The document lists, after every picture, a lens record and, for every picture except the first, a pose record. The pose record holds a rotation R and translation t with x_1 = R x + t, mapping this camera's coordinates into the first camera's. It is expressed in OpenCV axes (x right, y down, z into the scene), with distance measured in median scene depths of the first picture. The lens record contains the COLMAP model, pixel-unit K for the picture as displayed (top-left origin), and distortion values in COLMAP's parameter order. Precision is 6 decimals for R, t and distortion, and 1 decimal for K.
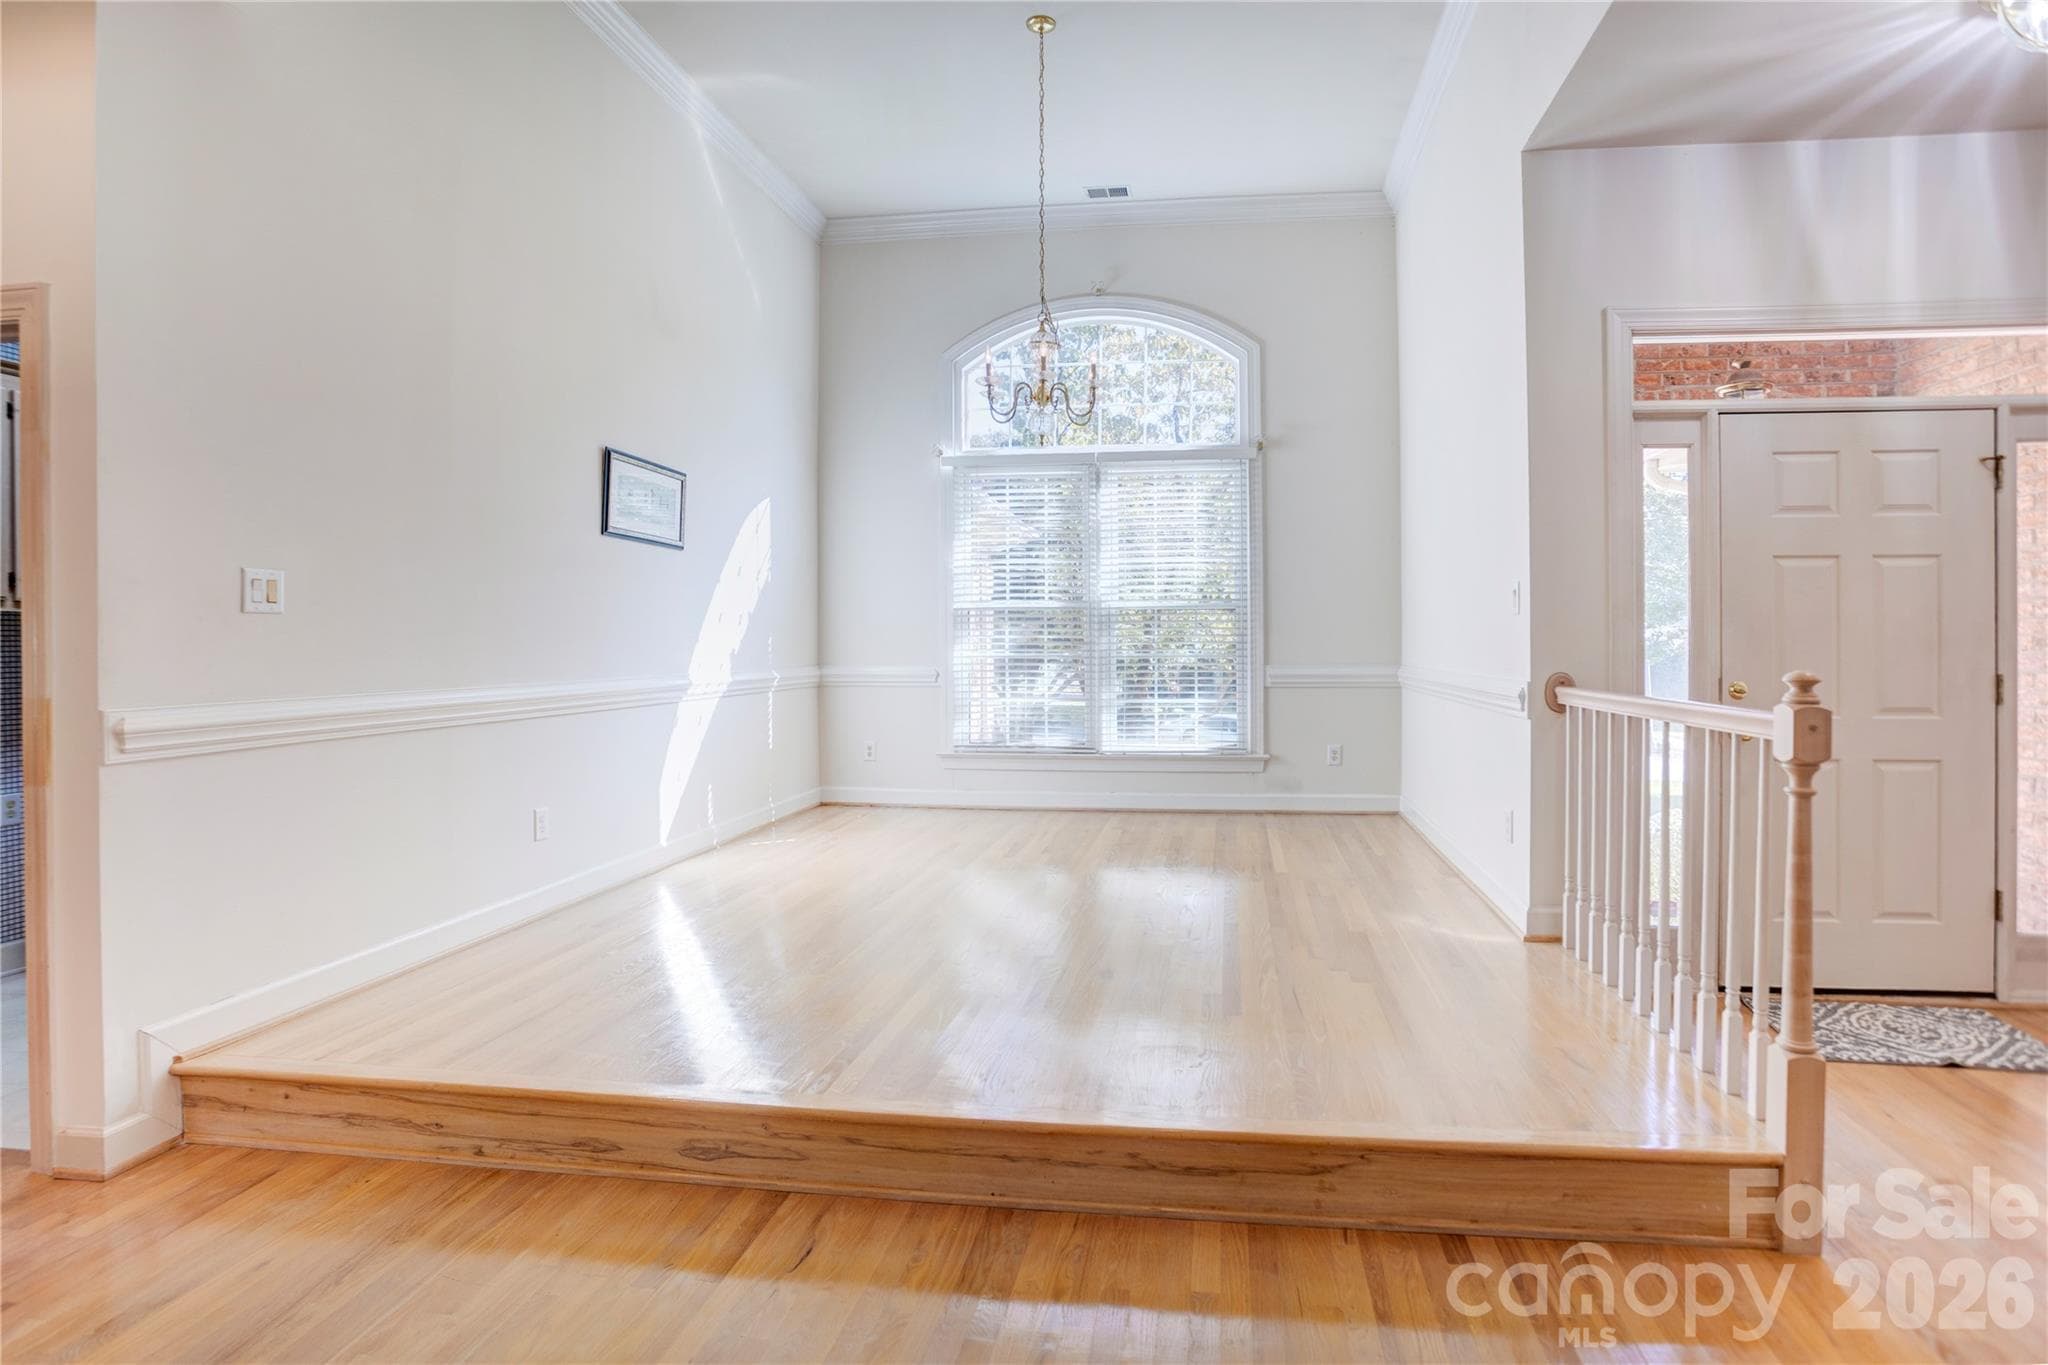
lens RADIAL K [[1057.5, 0, 1087.4], [0, 1057.5, 640.0], [0, 0, 1]] dist [-0.040582, 0.008117]
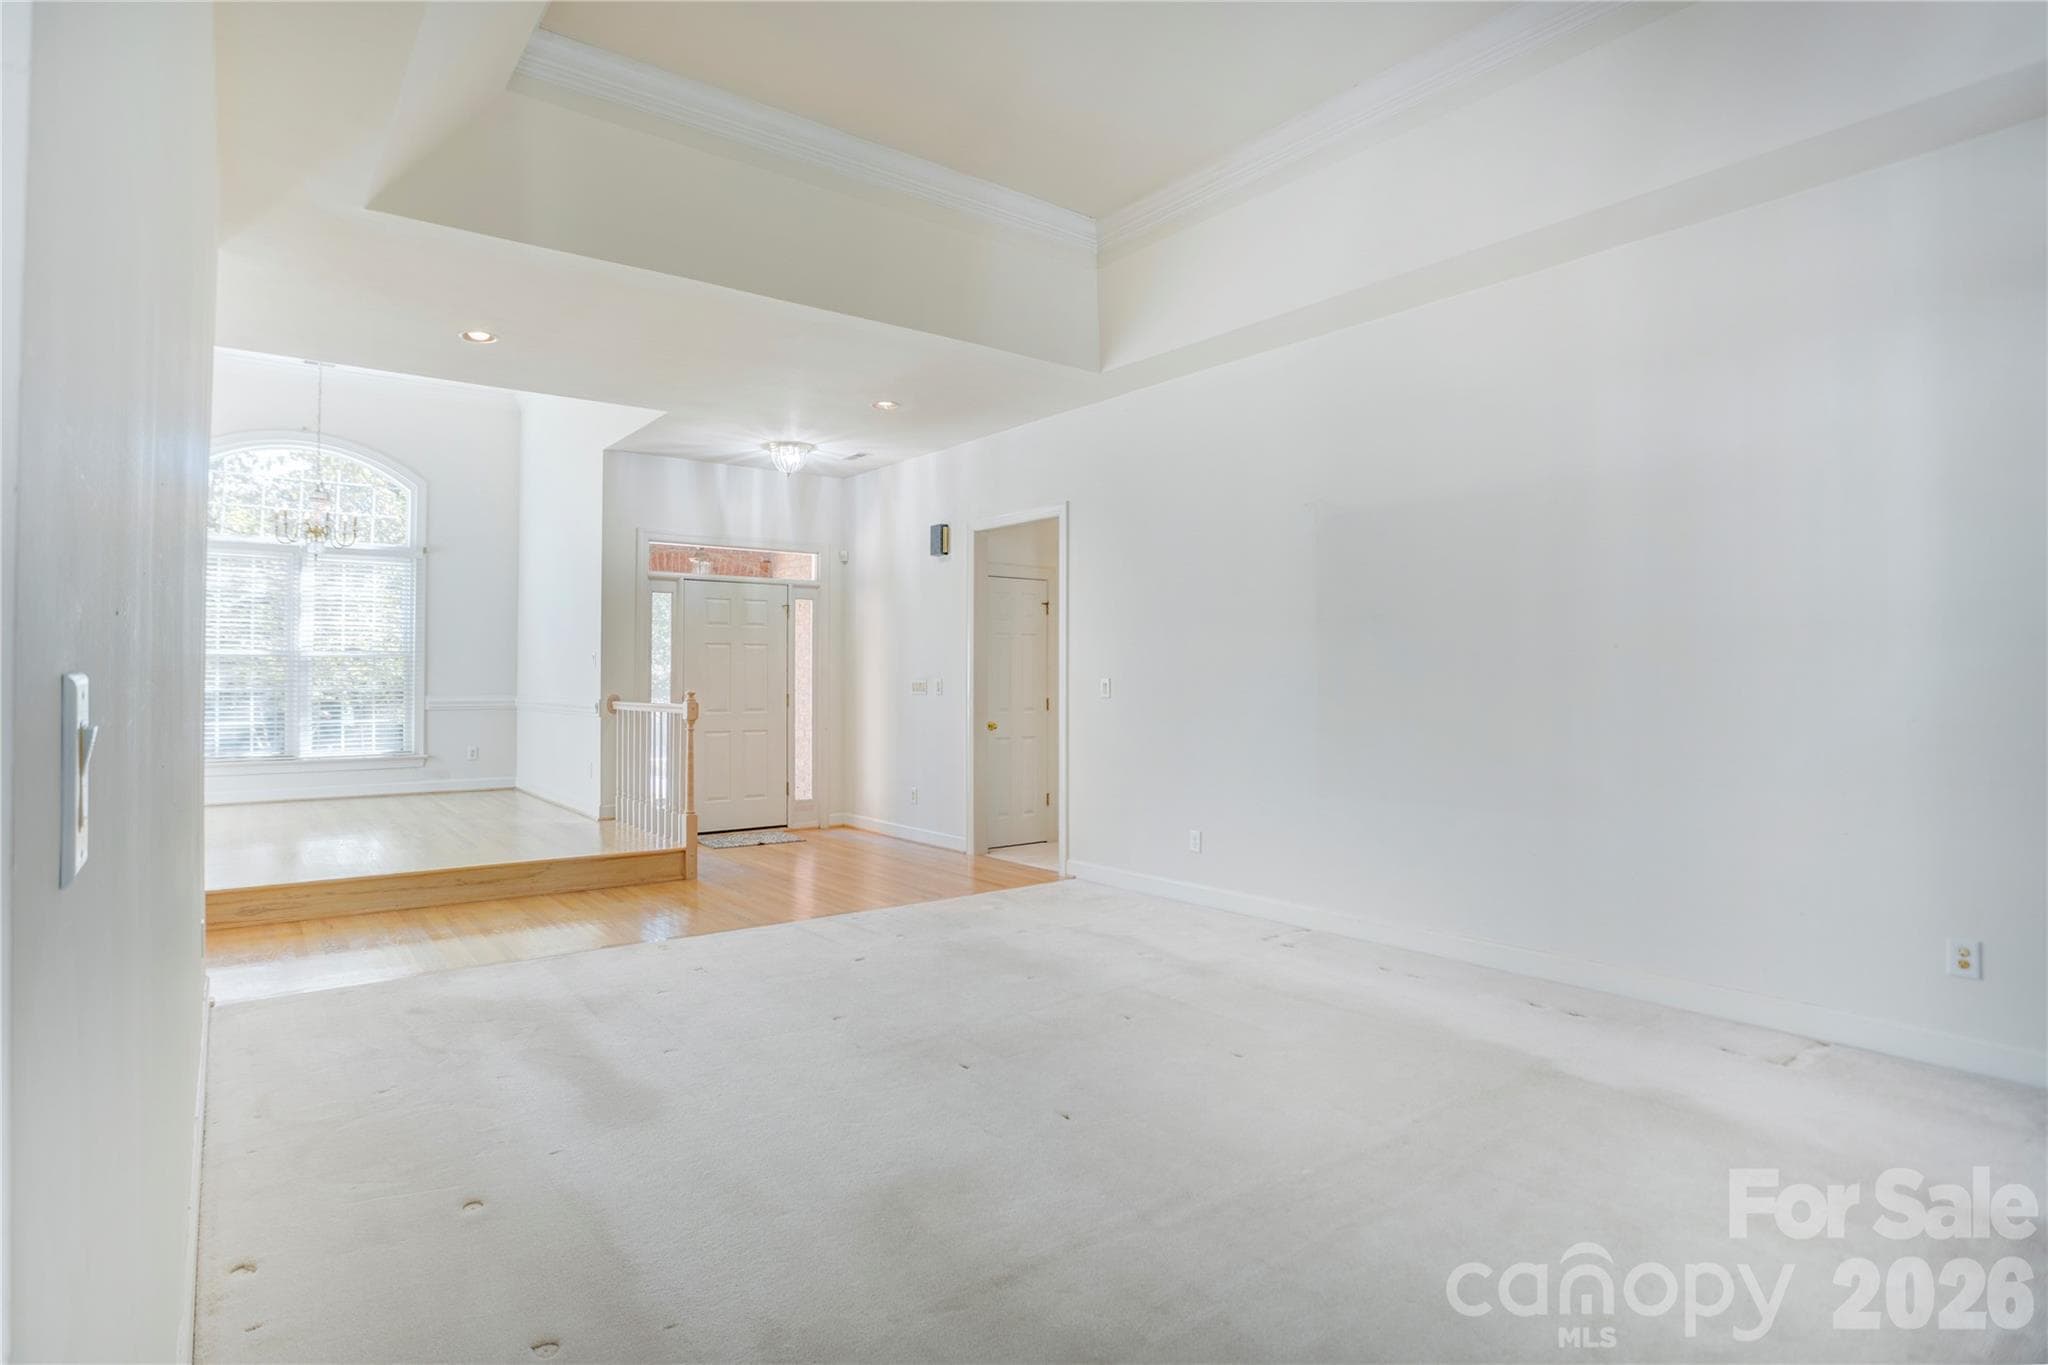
lens RADIAL K [[1057.5, 0, 945.9], [0, 1057.5, 638.5], [0, 0, 1]] dist [-0.040582, 0.008117]
pose [[0.743591, 0.024378, 0.668190, -0.492017], [-0.000360, 0.999350, -0.036060, -0.006825], [-0.668634, 0.026573, 0.743116, -1.068238]]
